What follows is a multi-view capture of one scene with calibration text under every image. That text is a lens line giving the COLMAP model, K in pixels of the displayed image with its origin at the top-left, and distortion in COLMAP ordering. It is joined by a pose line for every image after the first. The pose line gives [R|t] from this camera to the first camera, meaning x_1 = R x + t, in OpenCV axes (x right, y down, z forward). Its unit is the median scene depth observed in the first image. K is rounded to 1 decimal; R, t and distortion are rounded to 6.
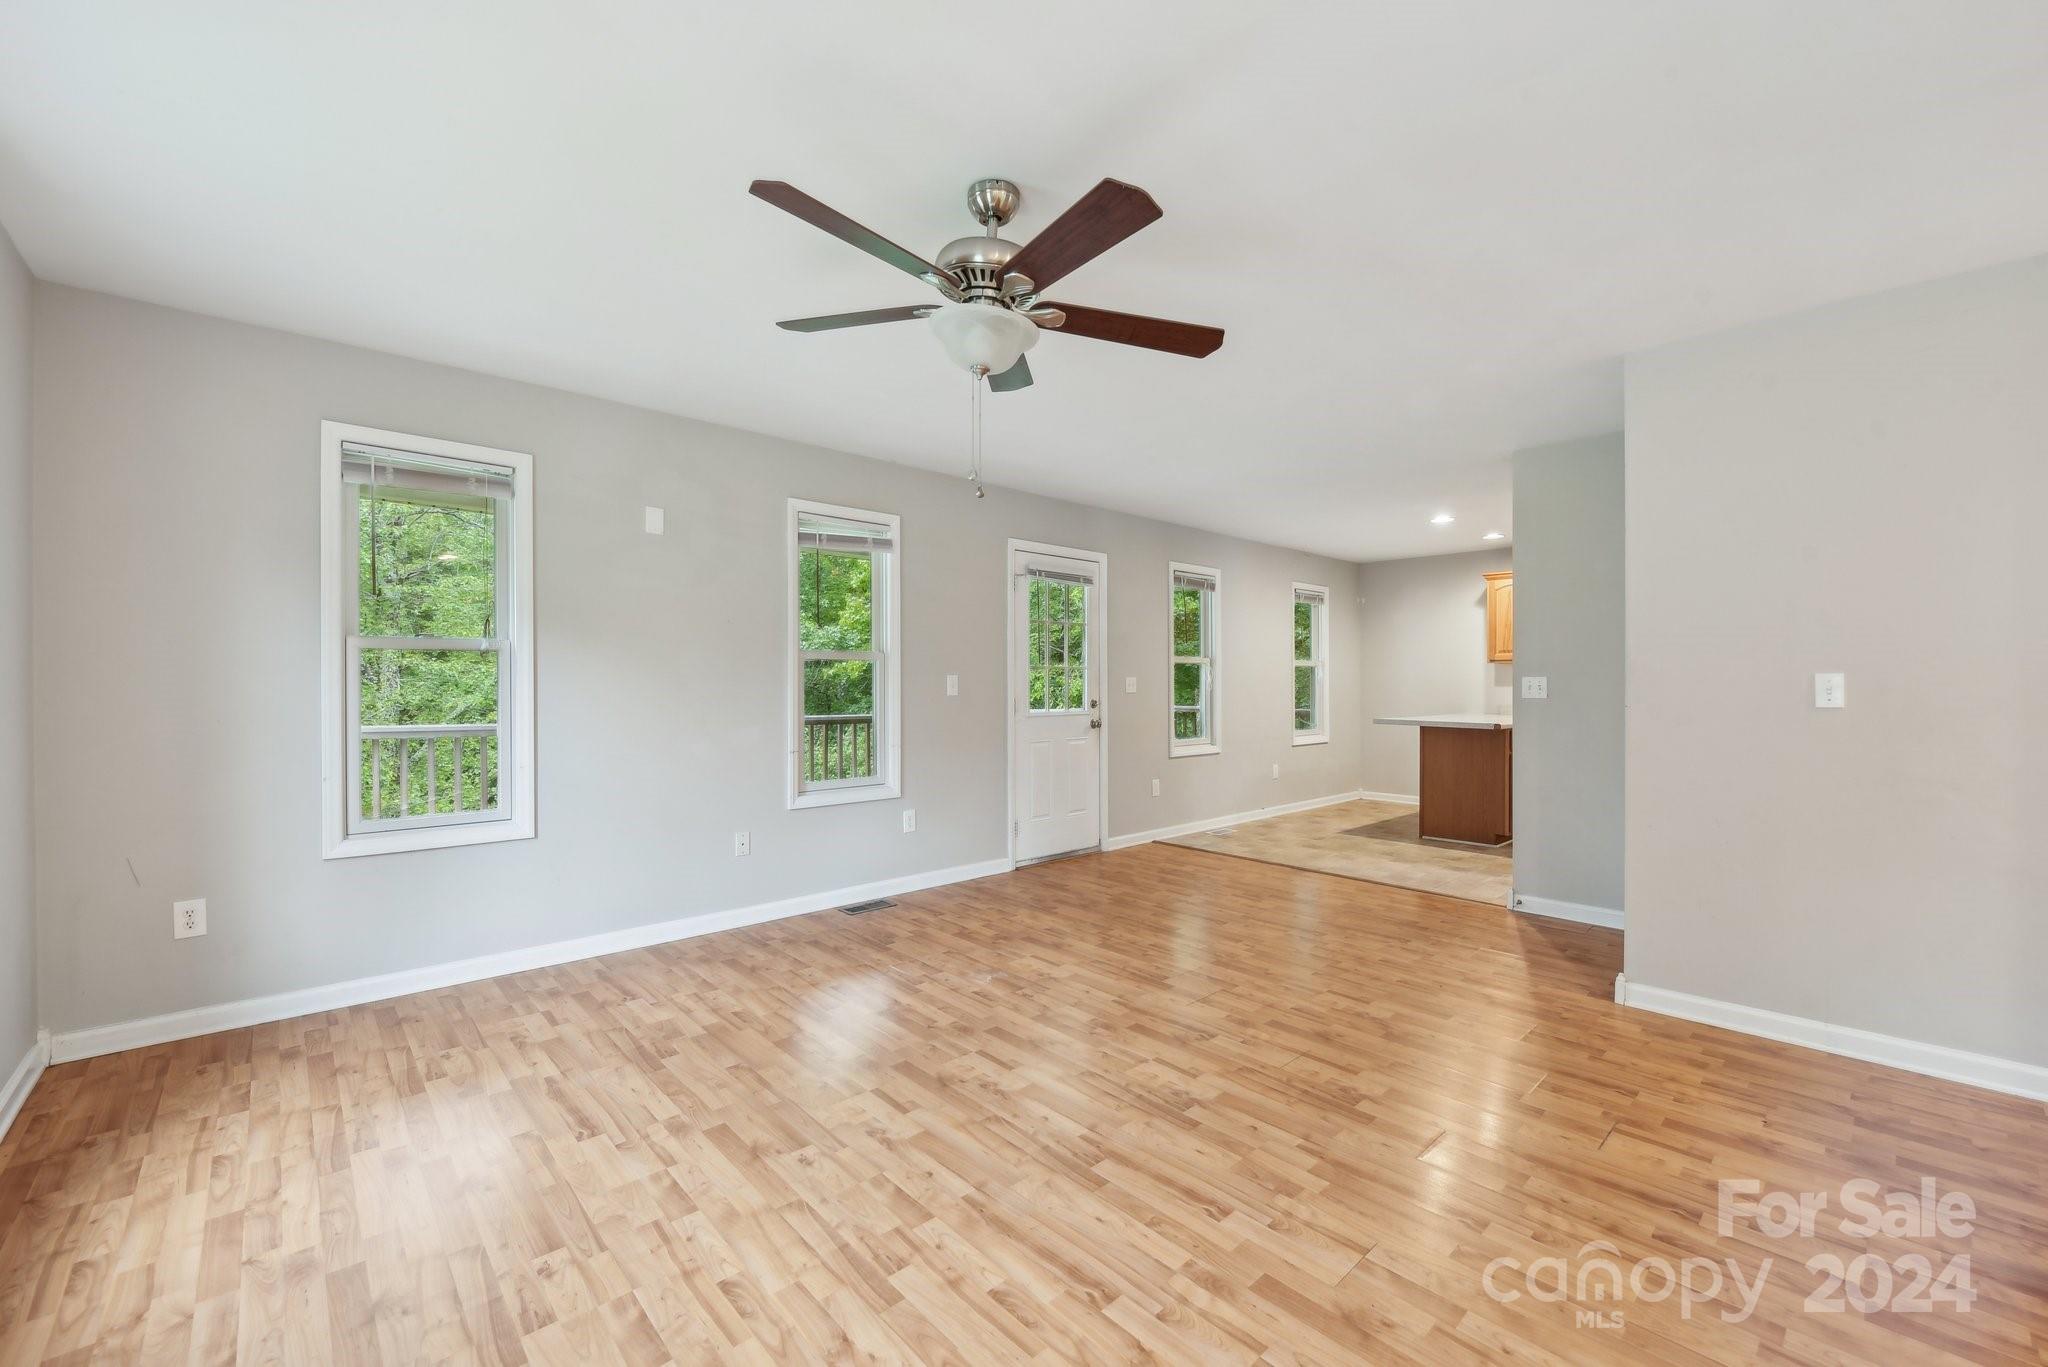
lens RADIAL K [[816.2, 0, 1023.2], [0, 816.2, 687.4], [0, 0, 1]] dist [-0.008459, -0.000586]
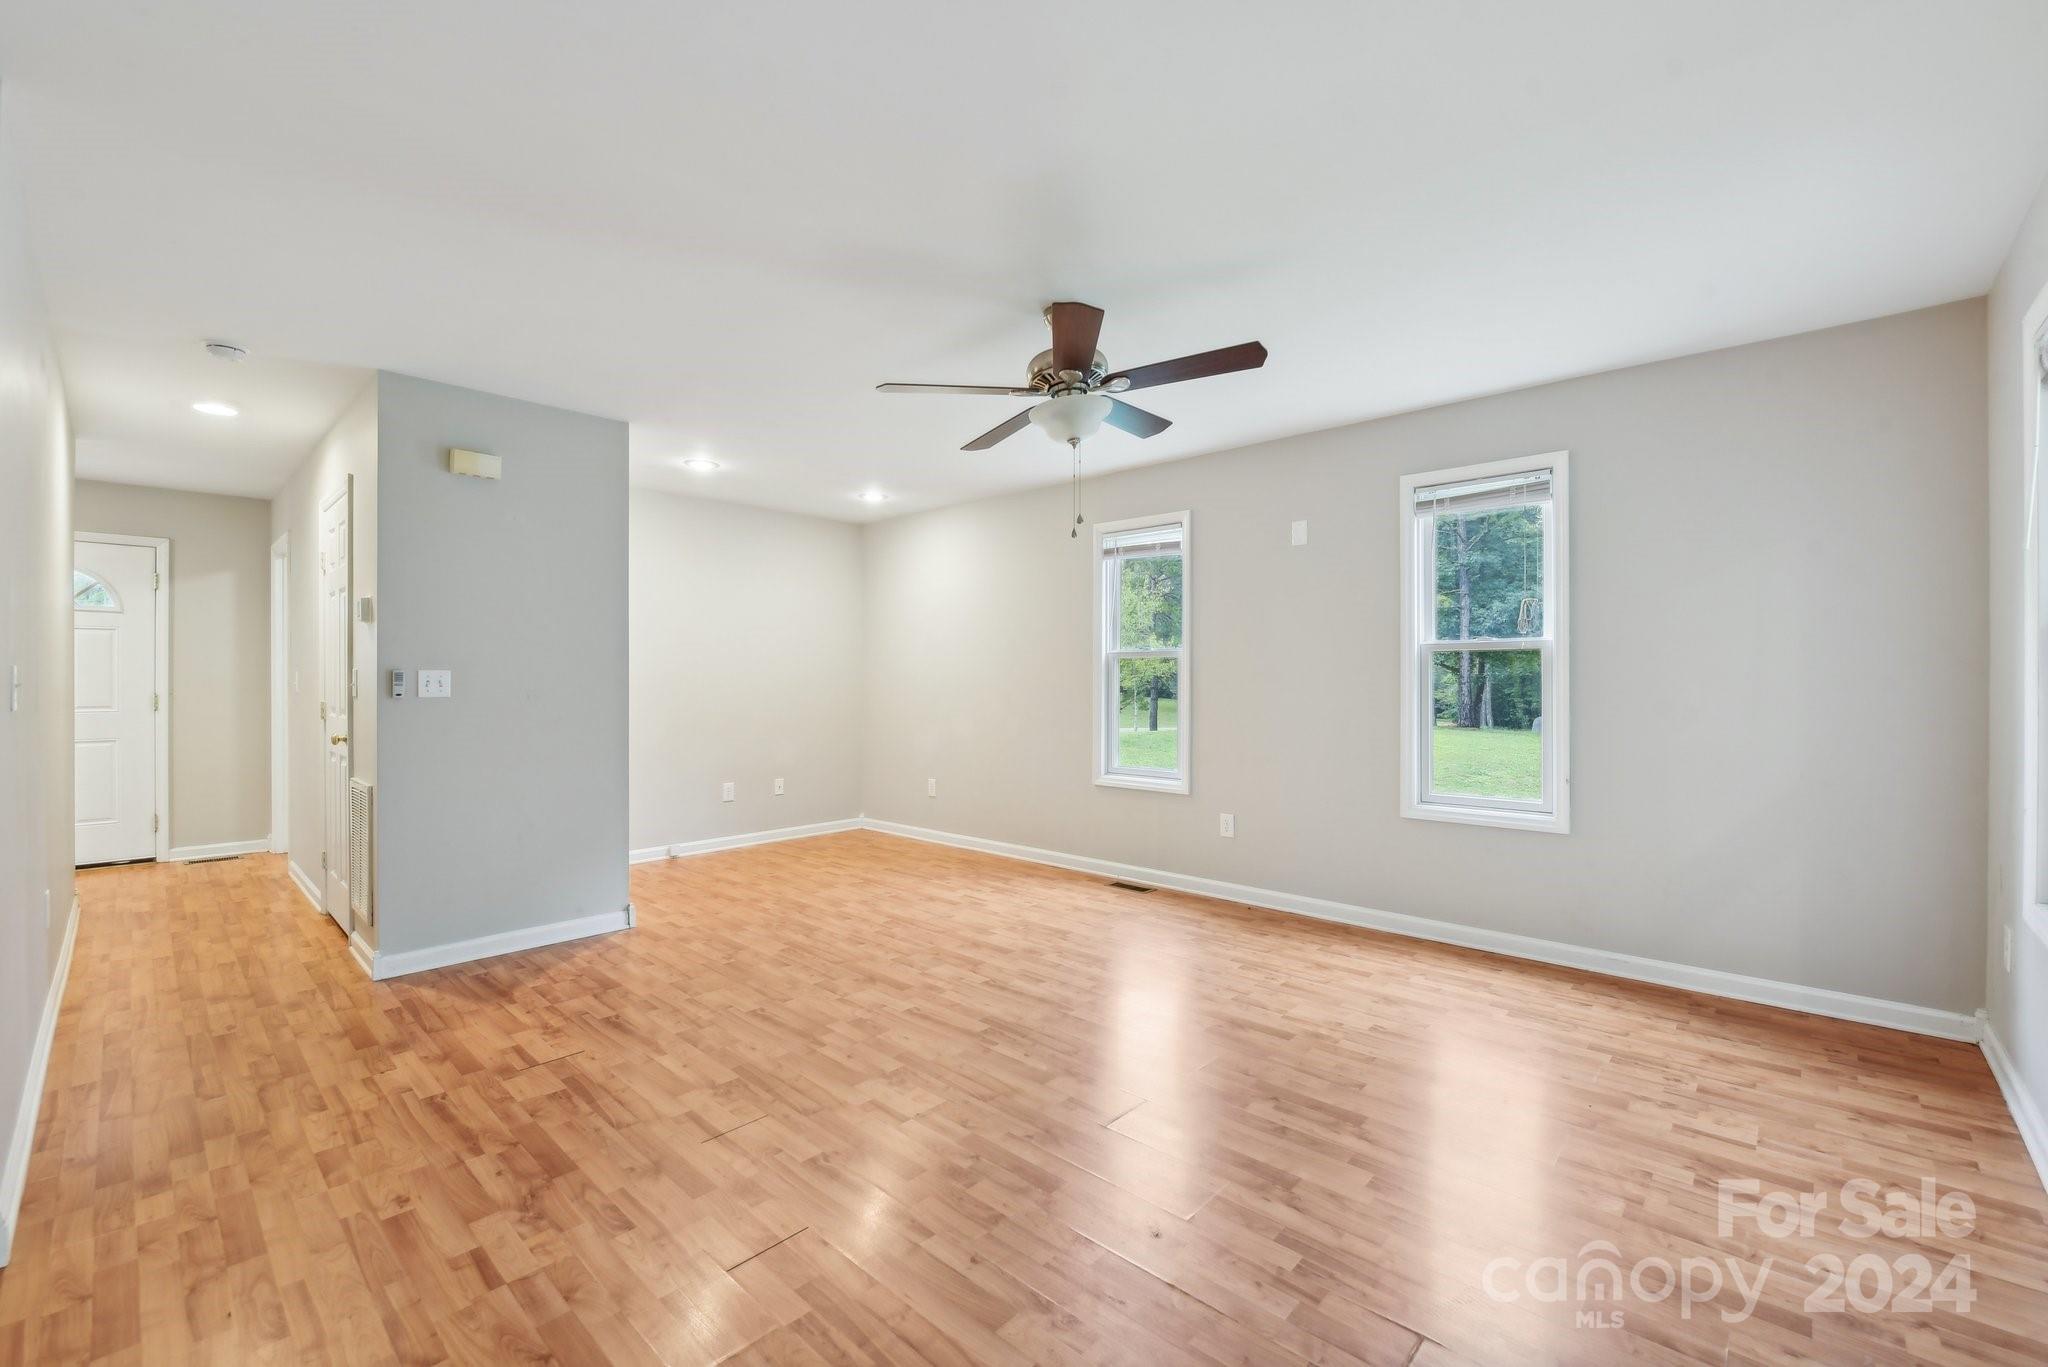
lens RADIAL K [[848.0, 0, 1024.6], [0, 848.0, 689.3], [0, 0, 1]] dist [-0.009386, -0.000566]
pose [[-0.996787, 0.000413, -0.080101, 0.104109], [-0.000906, 0.999865, 0.016422, -0.008745], [0.080097, 0.016442, -0.996651, 1.802664]]
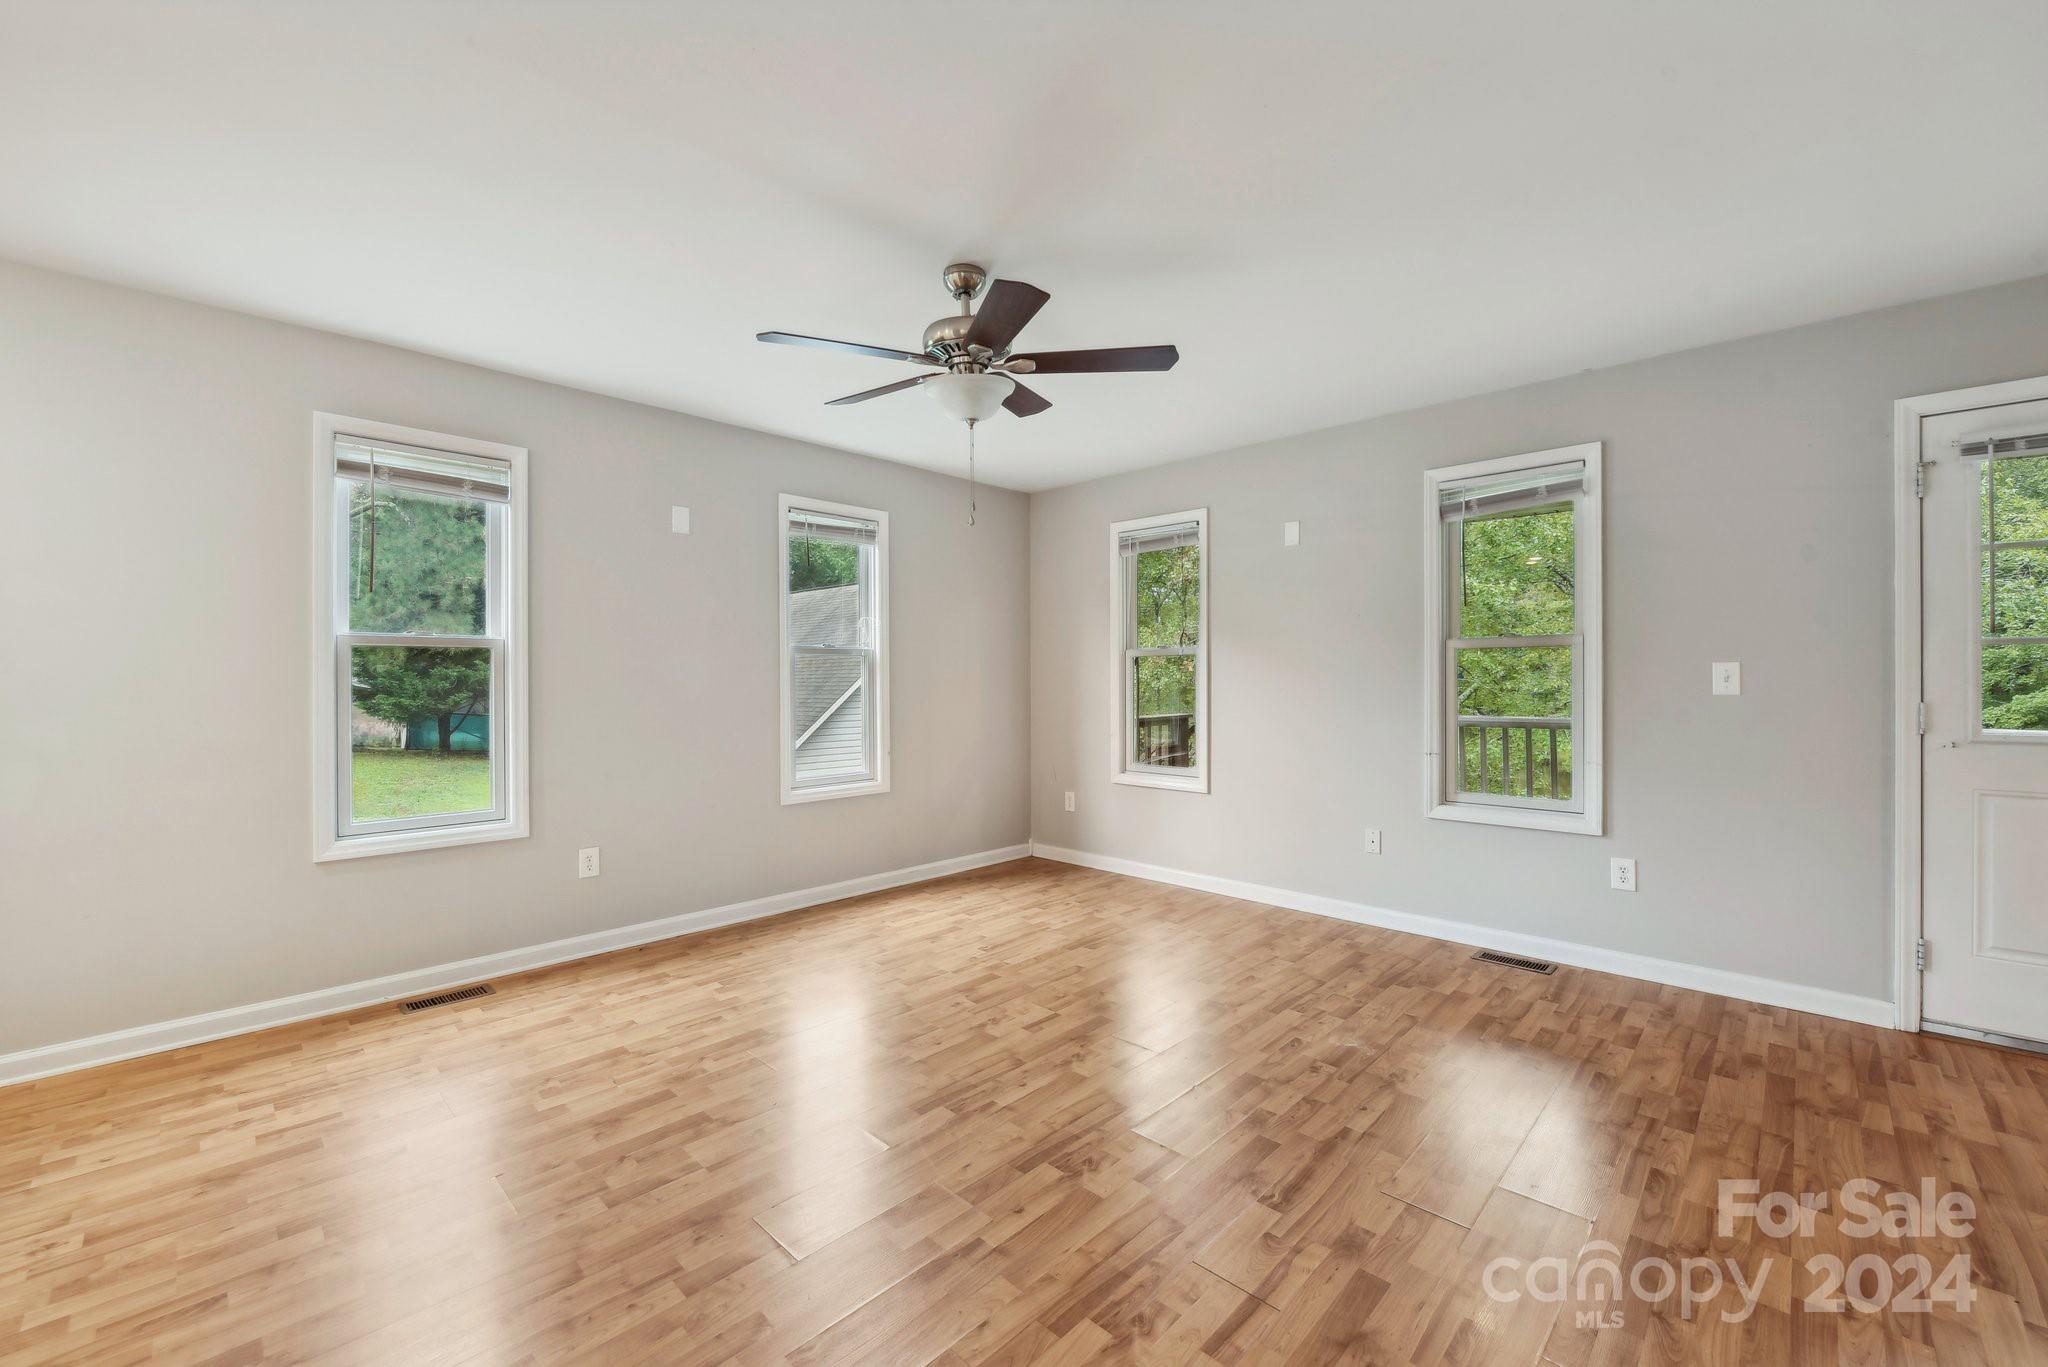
lens RADIAL K [[816.2, 0, 1023.2], [0, 816.2, 687.4], [0, 0, 1]] dist [-0.008459, -0.000586]
pose [[0.059756, 0.007961, -0.998181, 0.894983], [-0.001917, 0.999967, 0.007860, 0.000094], [0.998211, 0.001444, 0.059769, 0.770128]]
